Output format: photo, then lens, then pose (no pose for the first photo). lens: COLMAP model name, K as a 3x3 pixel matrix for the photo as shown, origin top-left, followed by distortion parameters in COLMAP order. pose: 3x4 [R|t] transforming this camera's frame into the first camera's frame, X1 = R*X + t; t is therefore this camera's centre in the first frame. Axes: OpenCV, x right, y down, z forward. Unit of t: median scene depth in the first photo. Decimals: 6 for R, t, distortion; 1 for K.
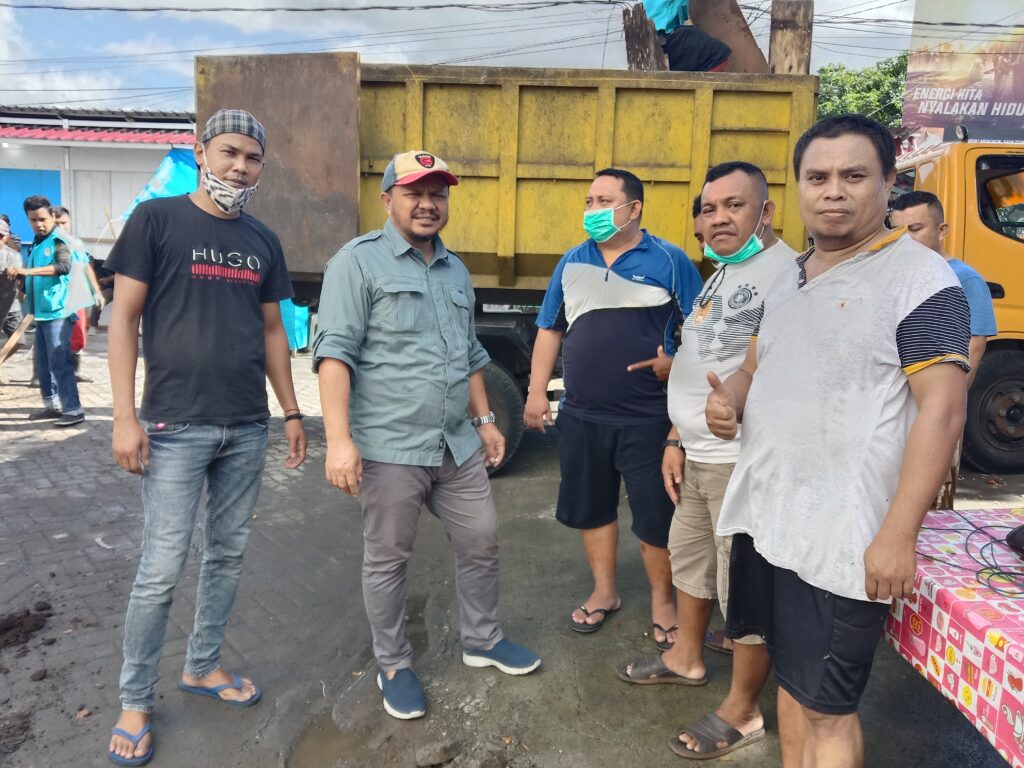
lens RADIAL K [[962.5, 0, 511.8], [0, 962.5, 361.4], [0, 0, 1]] dist [0.118963, -0.021307]
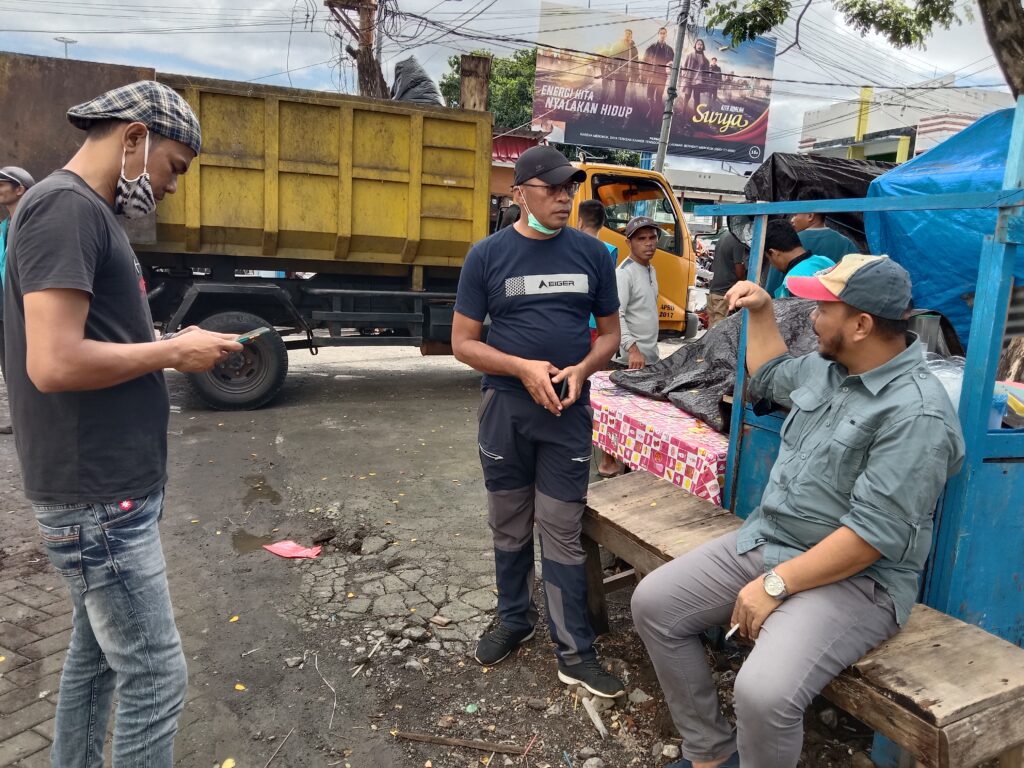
lens RADIAL K [[962.5, 0, 511.8], [0, 962.5, 361.4], [0, 0, 1]] dist [0.118963, -0.021307]
pose [[0.936904, -0.018991, 0.349071, -0.162445], [0.006710, 0.999316, 0.036358, 0.020060], [-0.349523, -0.031722, 0.936391, -0.343916]]
